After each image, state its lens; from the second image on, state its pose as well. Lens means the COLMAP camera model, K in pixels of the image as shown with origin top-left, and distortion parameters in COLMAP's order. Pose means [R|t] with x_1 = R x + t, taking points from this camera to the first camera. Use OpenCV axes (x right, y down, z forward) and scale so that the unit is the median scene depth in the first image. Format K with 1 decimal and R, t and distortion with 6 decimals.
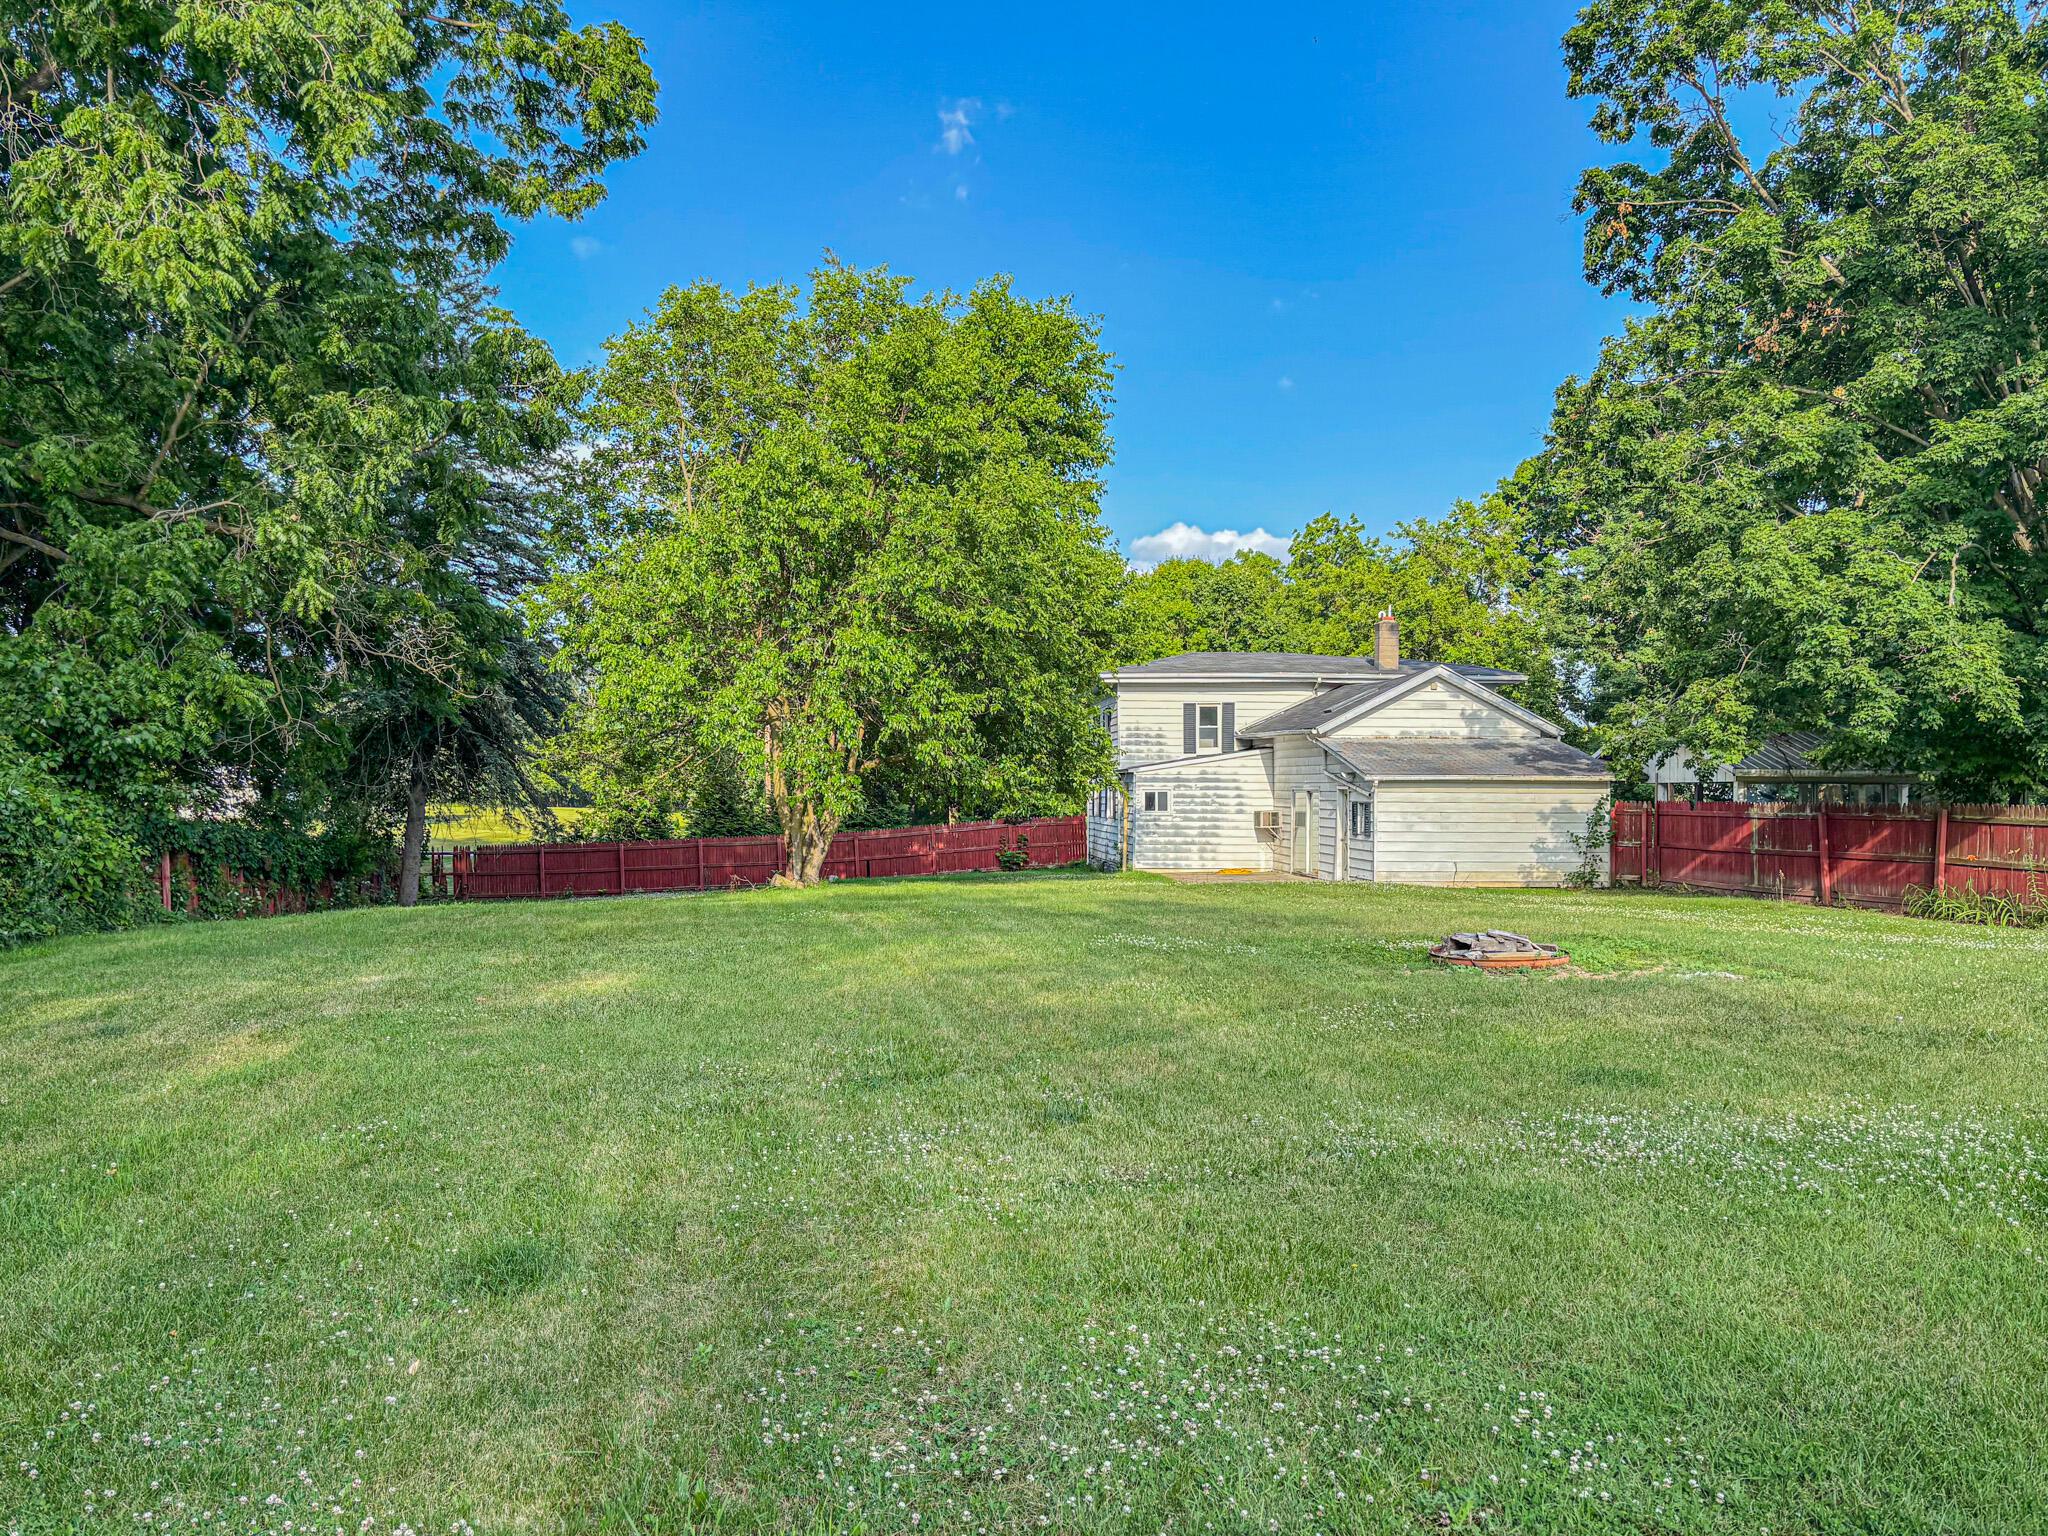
lens RADIAL K [[1553.7, 0, 1024.3], [0, 1553.7, 767.1], [0, 0, 1]] dist [0.044151, 0.000353]
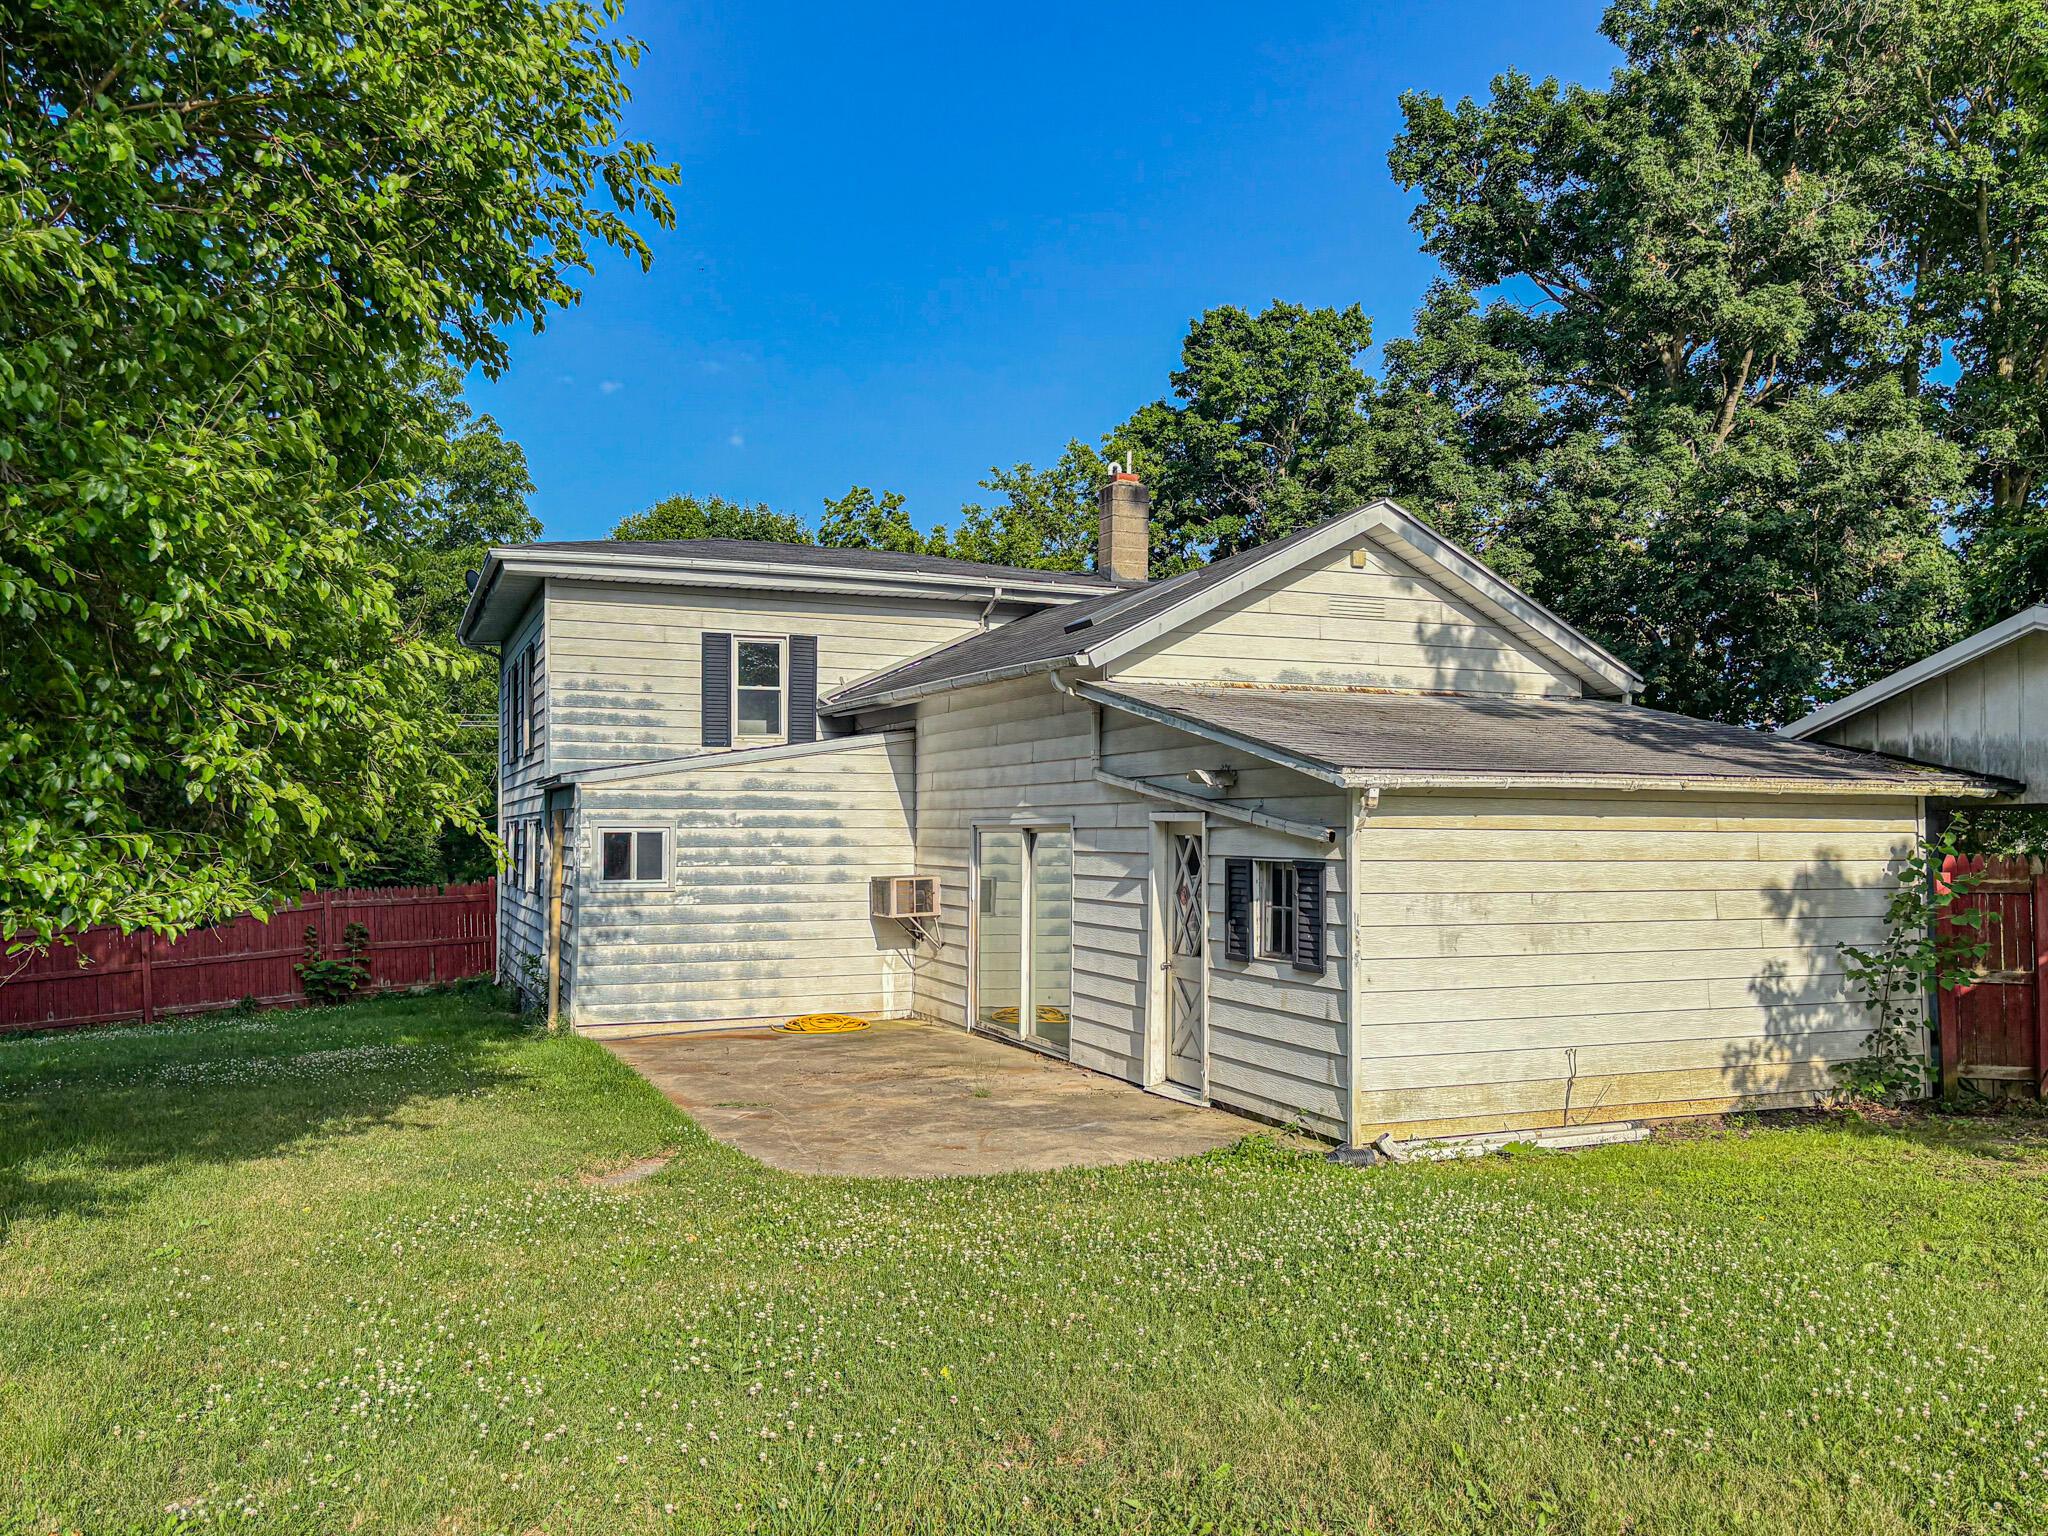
lens RADIAL K [[1553.7, 0, 1025.8], [0, 1553.7, 765.0], [0, 0, 1]] dist [0.044151, 0.000353]
pose [[0.951598, 0.011118, 0.307145, 0.057420], [-0.002101, 0.999557, -0.029672, 0.010325], [-0.307339, 0.027591, 0.951200, 0.584398]]
